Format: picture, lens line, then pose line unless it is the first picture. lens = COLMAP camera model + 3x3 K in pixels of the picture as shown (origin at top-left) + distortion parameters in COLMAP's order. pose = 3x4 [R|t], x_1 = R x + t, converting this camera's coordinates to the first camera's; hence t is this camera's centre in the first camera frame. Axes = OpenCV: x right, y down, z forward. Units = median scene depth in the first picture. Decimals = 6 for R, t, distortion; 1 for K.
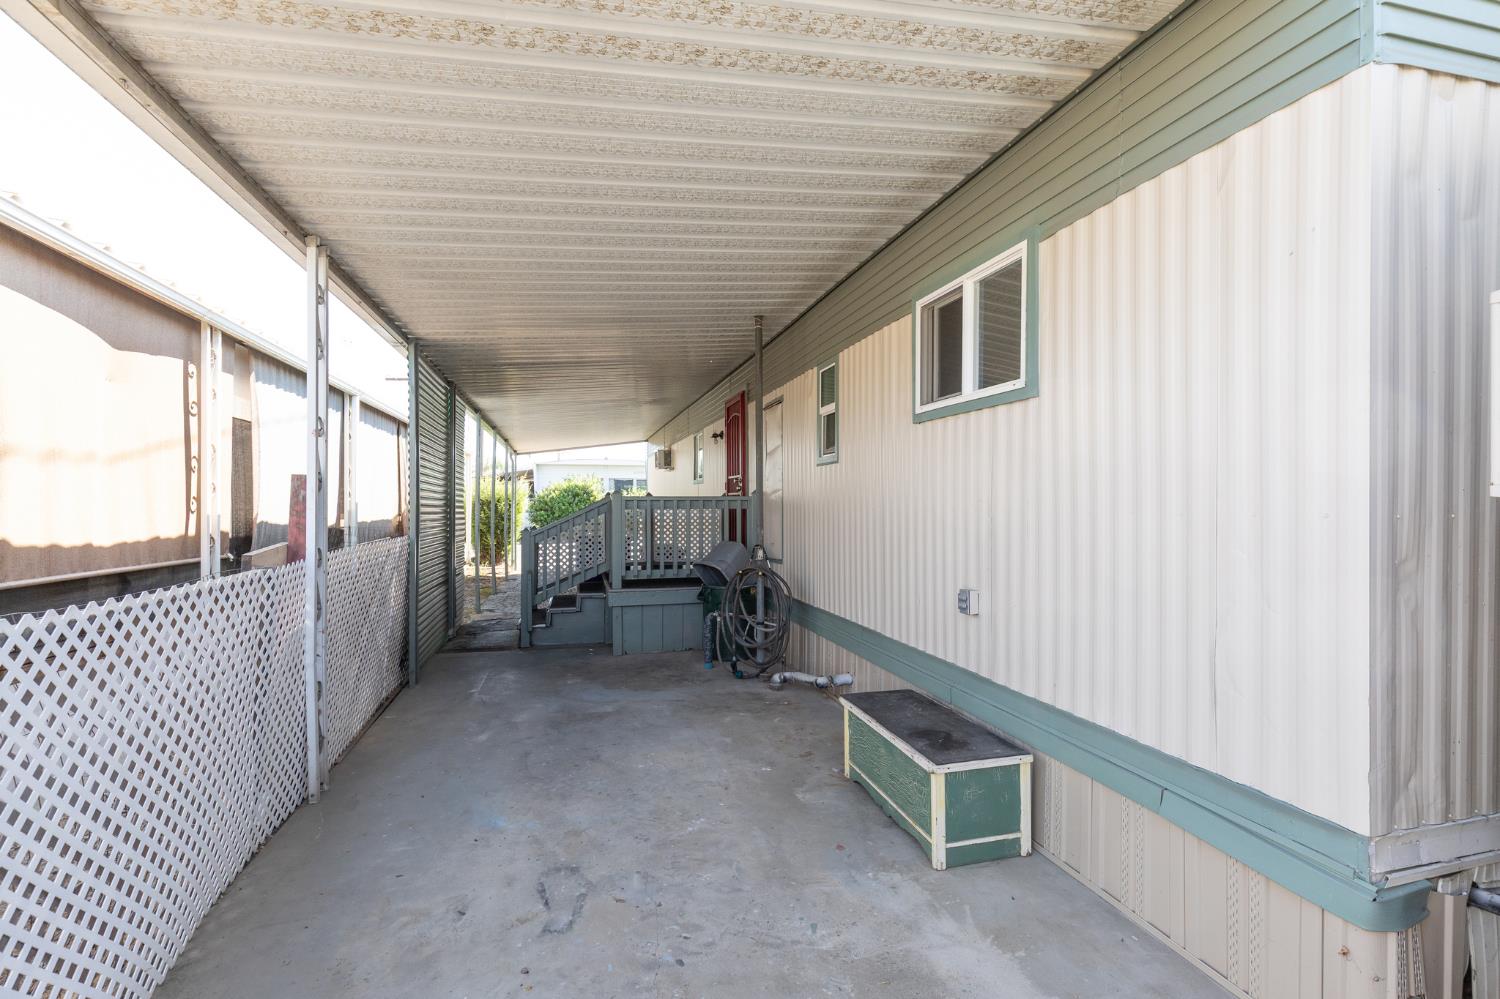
lens RADIAL K [[697.4, 0, 750.1], [0, 697.4, 503.6], [0, 0, 1]] dist [-0.030031, 0.004186]
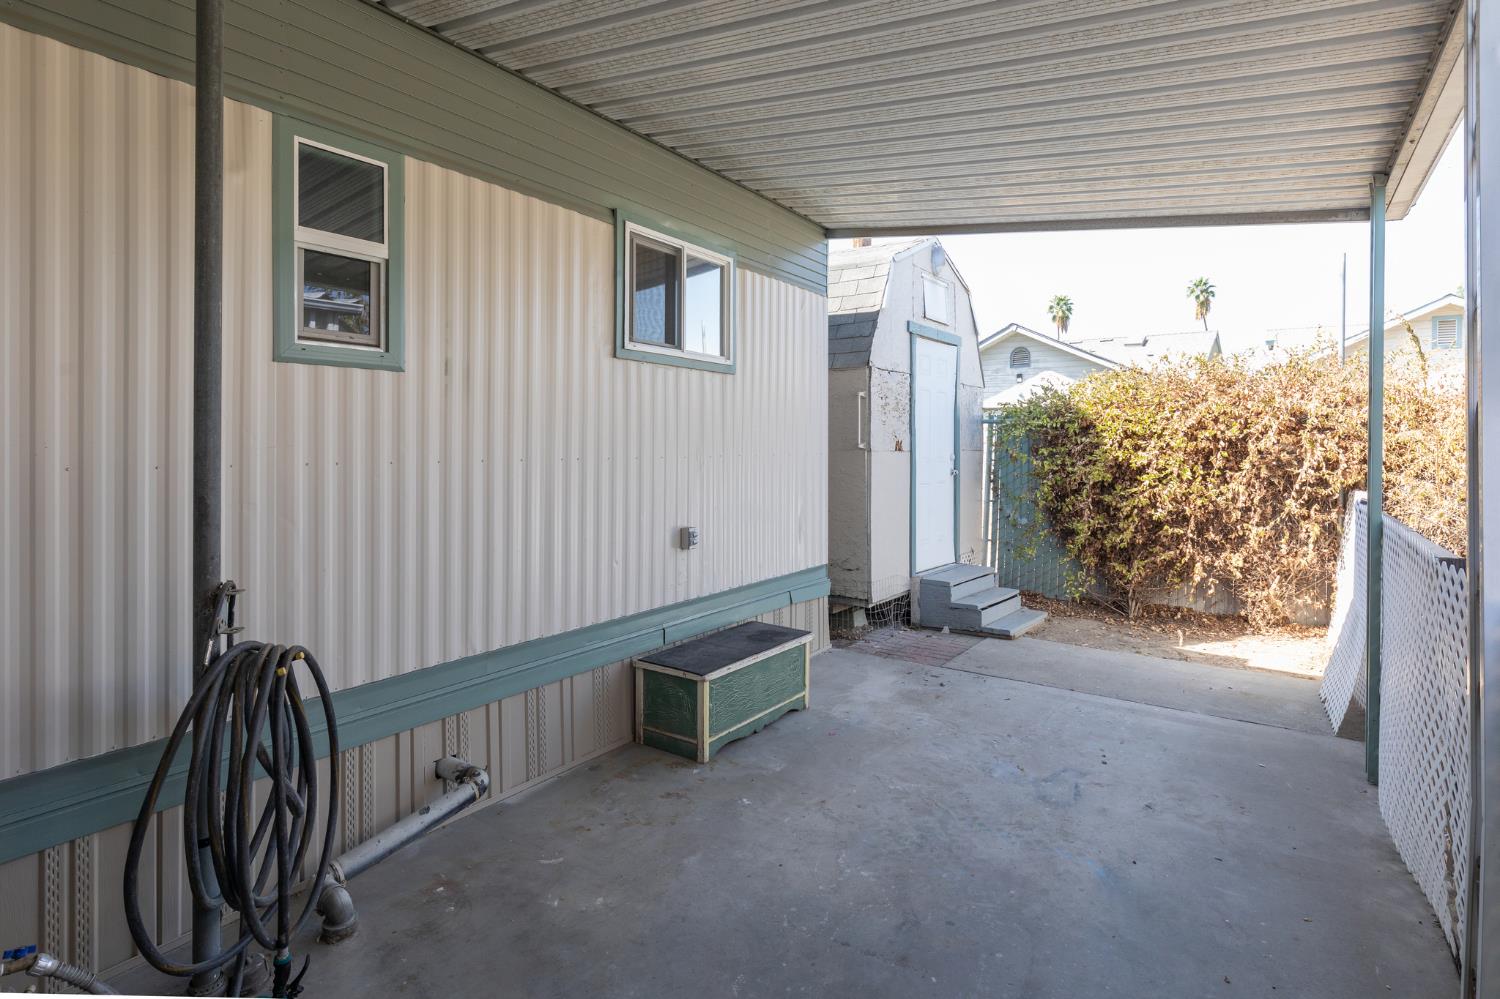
lens RADIAL K [[813.5, 0, 762.6], [0, 813.5, 442.7], [0, 0, 1]] dist [-0.016868, 0.004800]
pose [[-0.686011, -0.012092, 0.727491, -0.763542], [-0.011223, 0.999919, 0.006037, -0.023991], [-0.727504, -0.004023, -0.686091, 1.922547]]
